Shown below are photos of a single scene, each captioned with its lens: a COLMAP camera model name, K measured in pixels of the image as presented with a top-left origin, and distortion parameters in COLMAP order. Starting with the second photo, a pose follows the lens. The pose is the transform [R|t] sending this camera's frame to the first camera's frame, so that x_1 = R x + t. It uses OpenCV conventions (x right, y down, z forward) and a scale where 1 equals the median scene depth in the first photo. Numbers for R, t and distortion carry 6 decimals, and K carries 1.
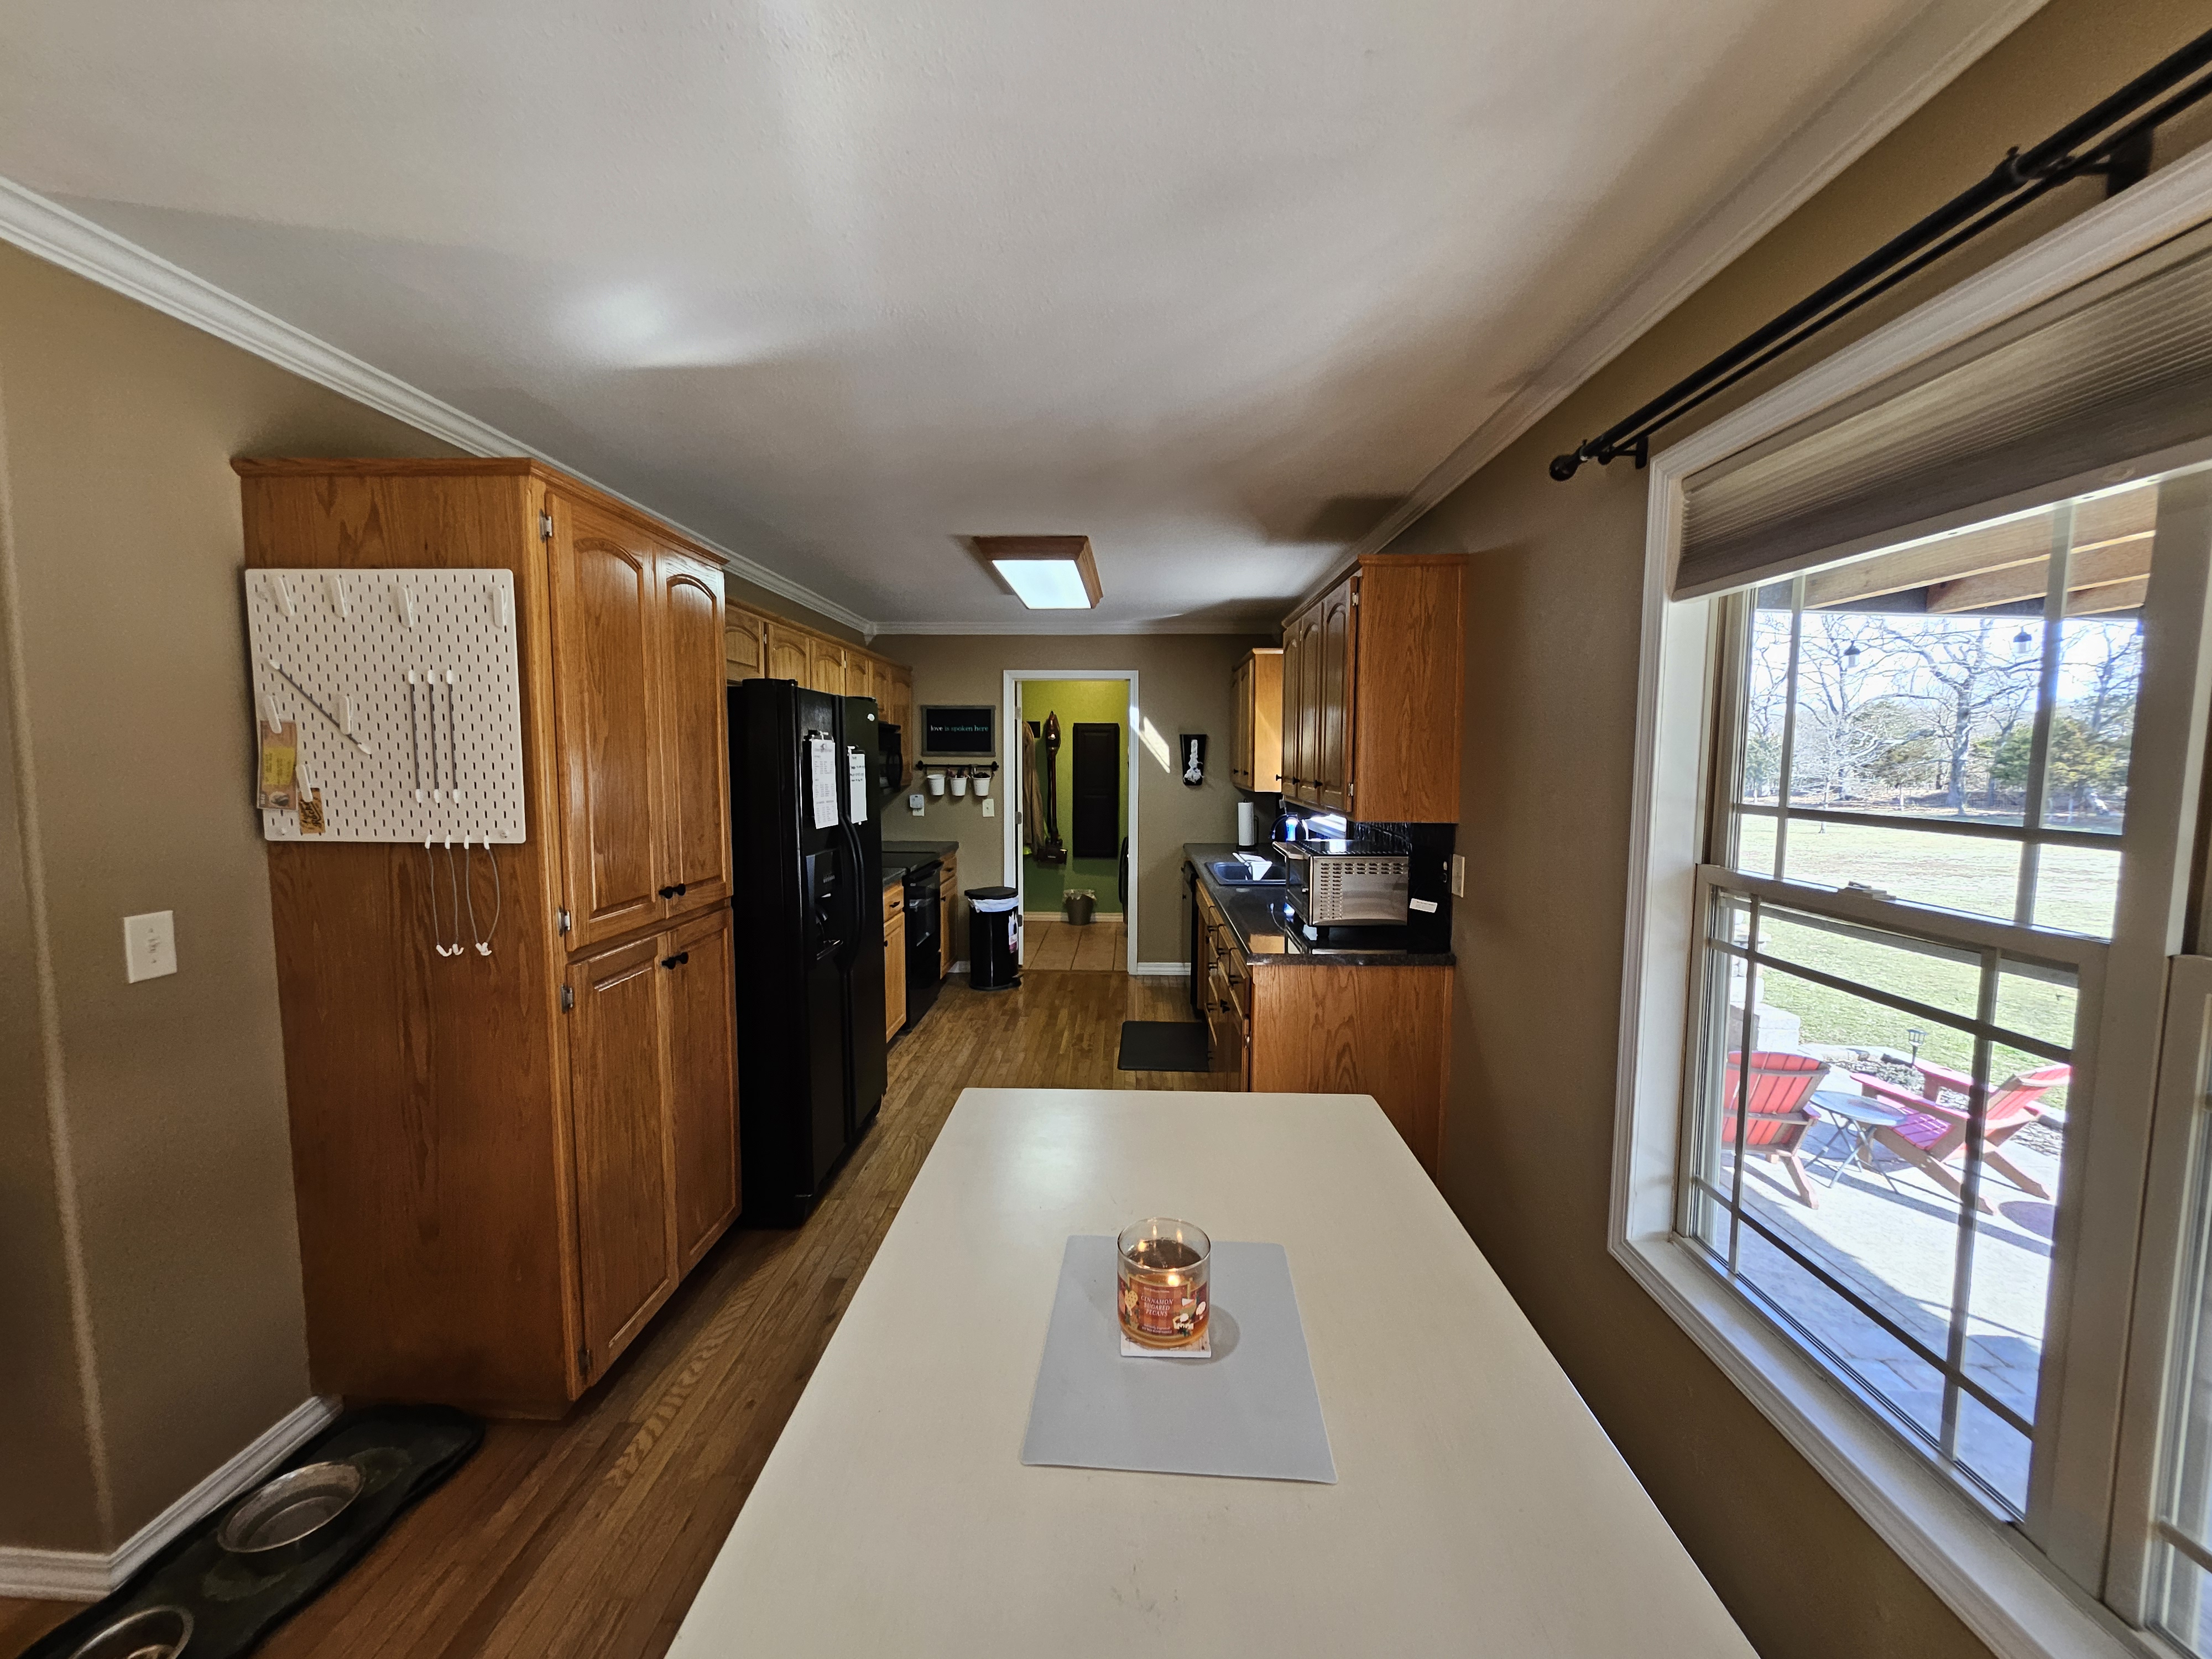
lens RADIAL K [[875.6, 0, 1106.0], [0, 875.6, 829.5], [0, 0, 1]] dist [0.002064, -0.000051]
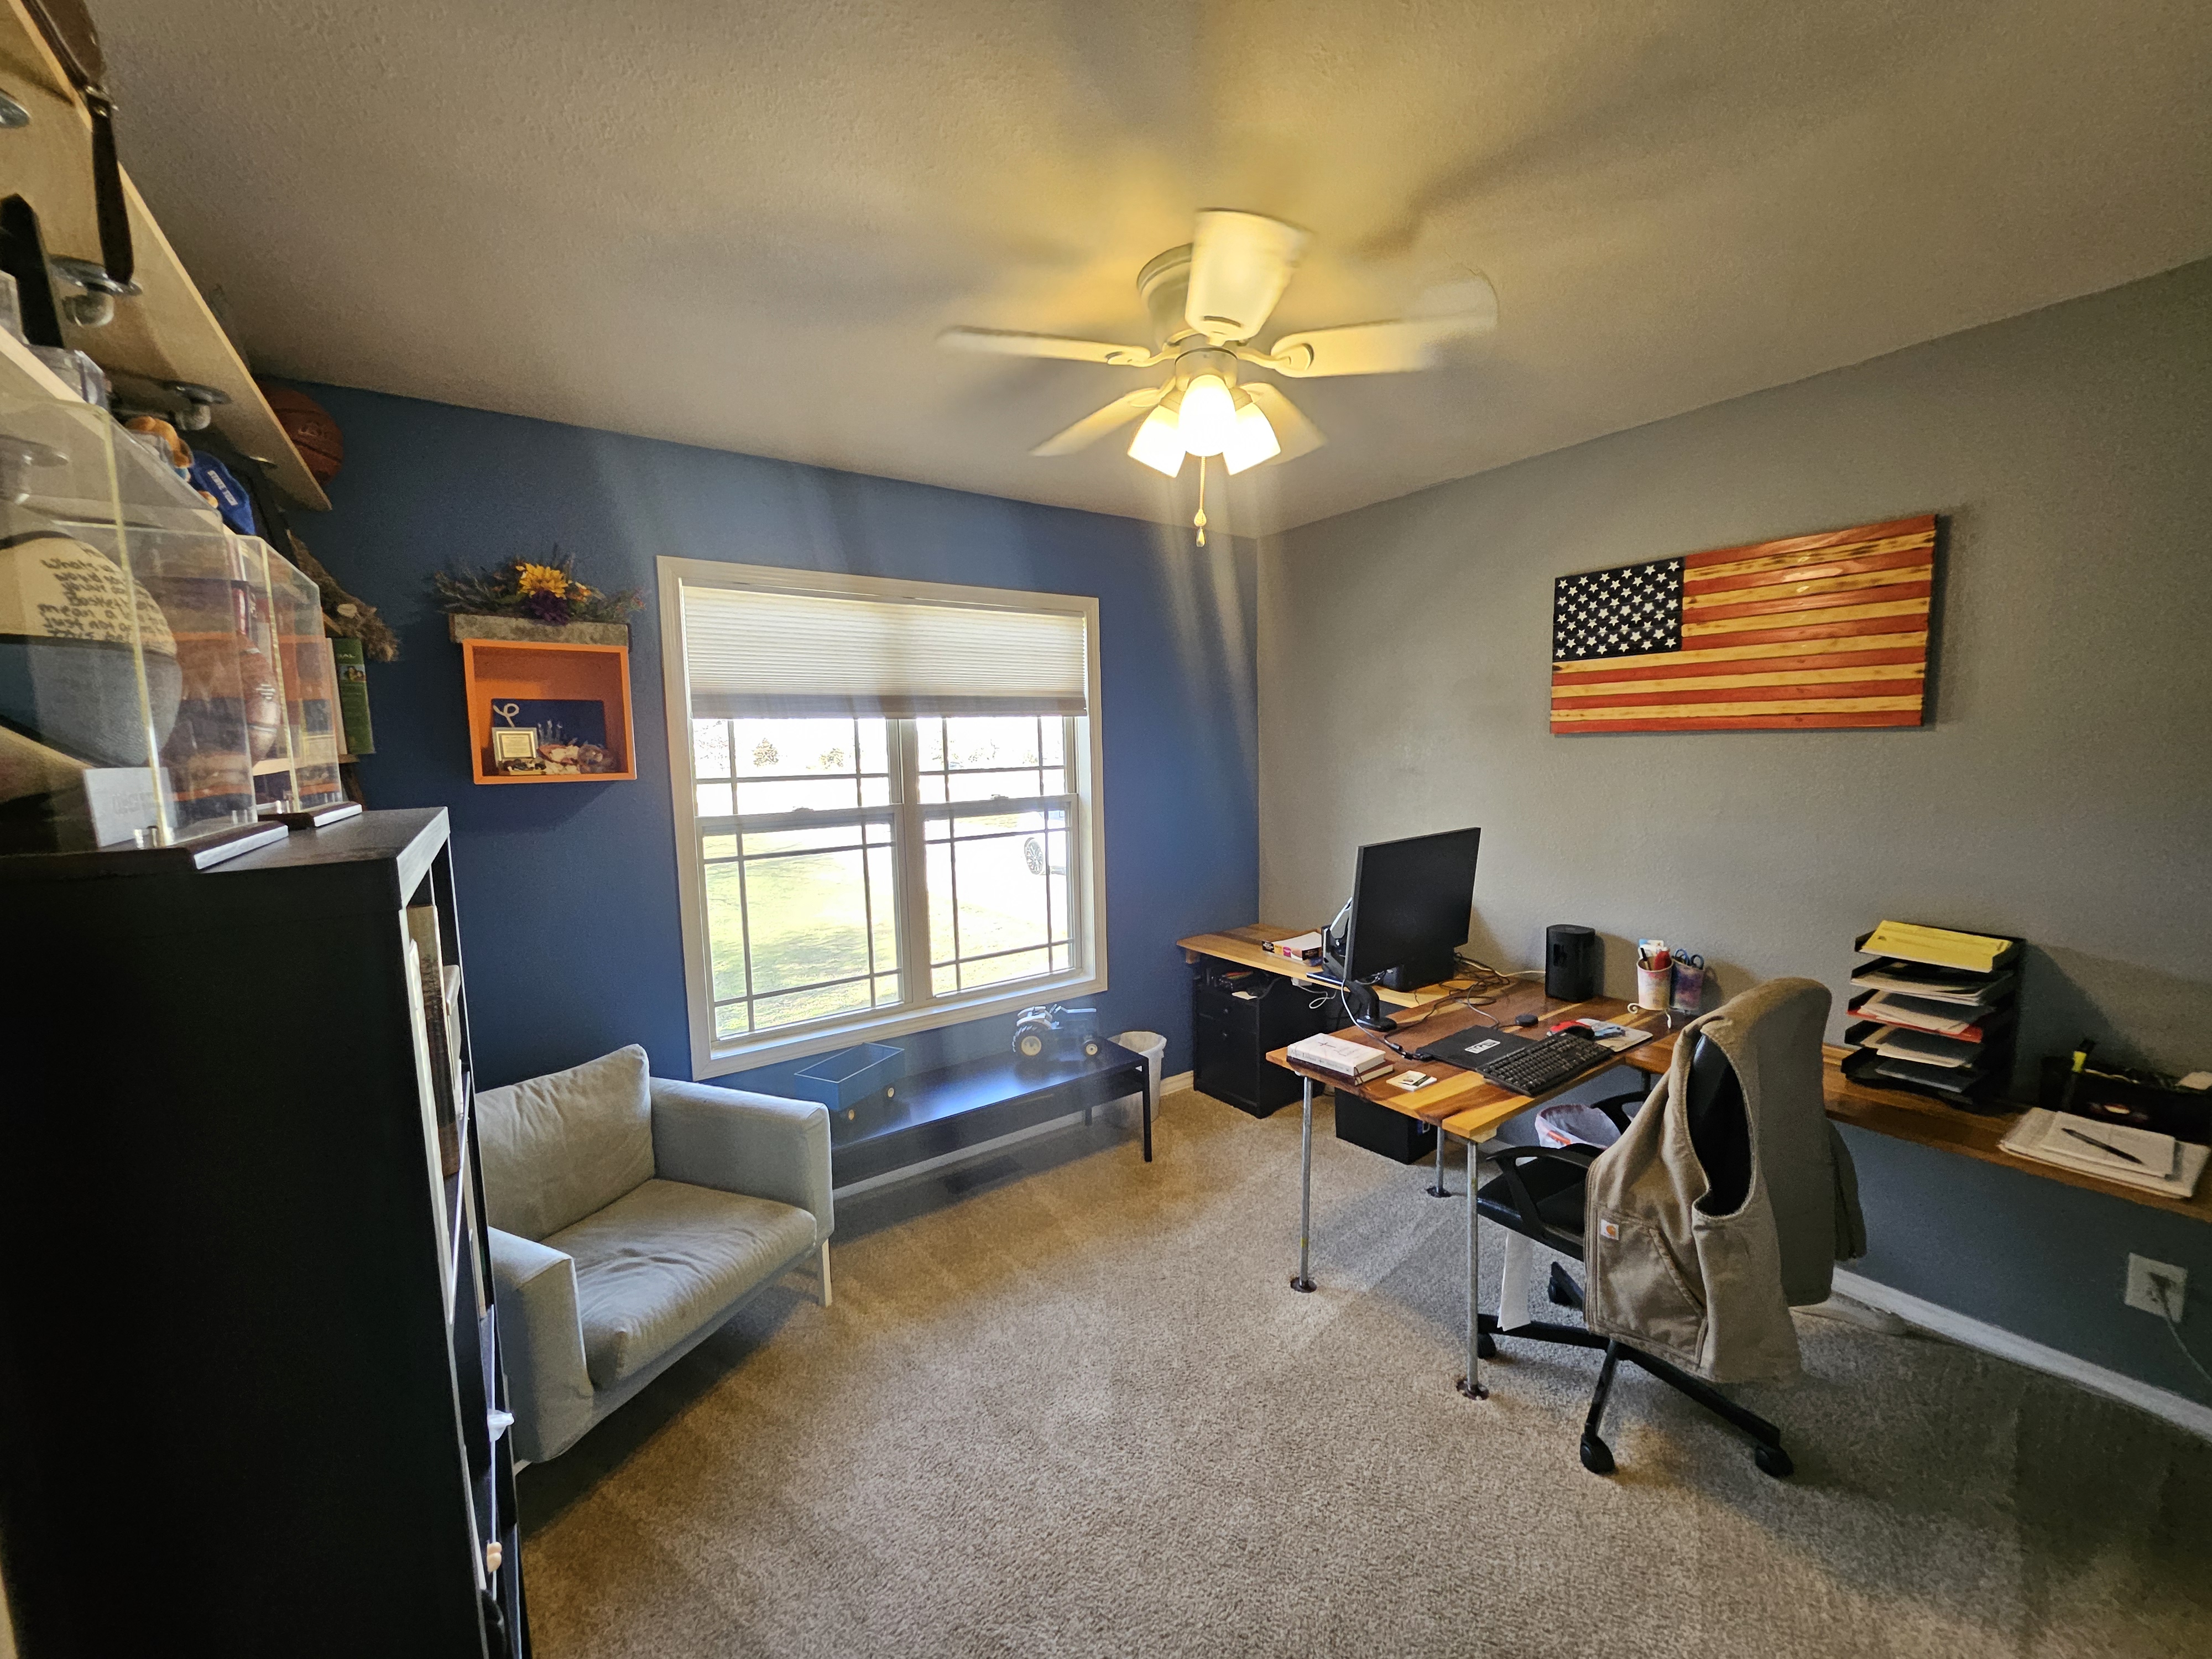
lens RADIAL K [[869.8, 0, 1110.1], [0, 869.8, 831.2], [0, 0, 1]] dist [0.002244, 0.000083]
pose [[-0.598689, -0.079005, 0.797076, -1.637641], [0.079256, 0.984397, 0.157102, -0.189841], [-0.797051, 0.157228, -0.583086, 1.971926]]
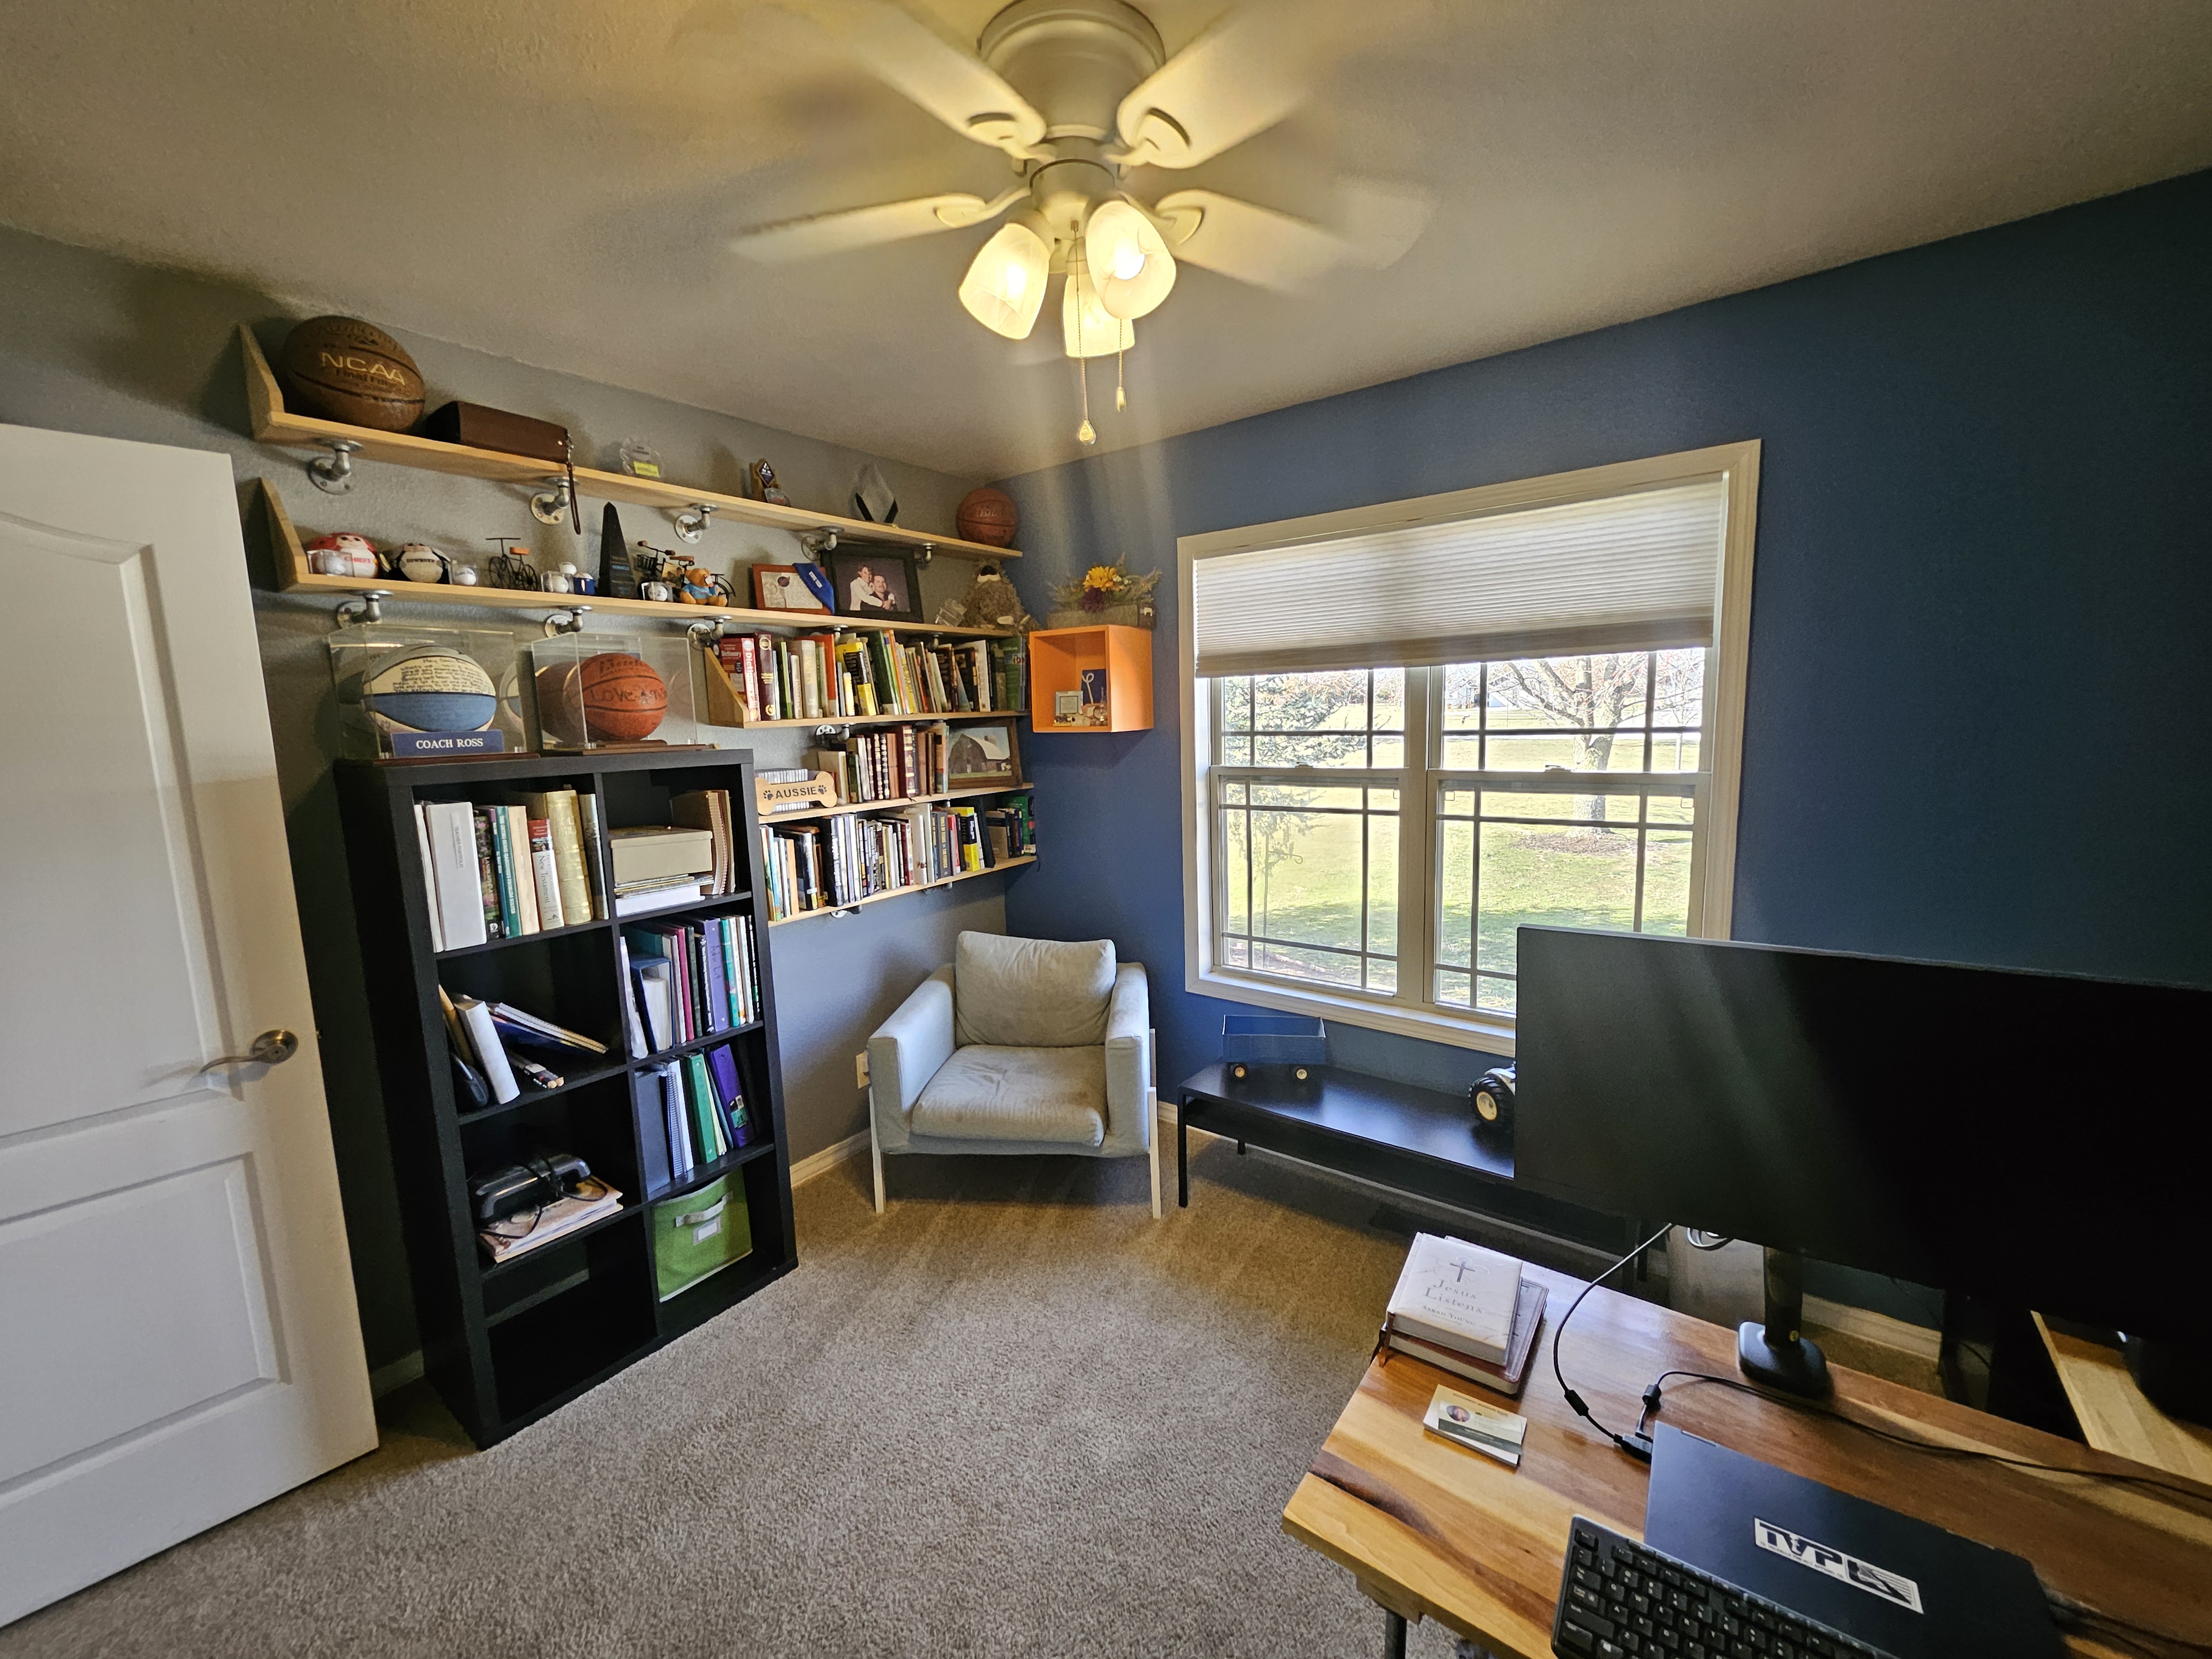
lens RADIAL K [[875.6, 0, 1106.0], [0, 875.6, 829.5], [0, 0, 1]] dist [0.002064, -0.000051]
pose [[0.595264, -0.130185, 0.792914, -1.417984], [0.097573, 0.991197, 0.089490, -0.019354], [-0.797584, 0.024097, 0.602726, 0.089473]]
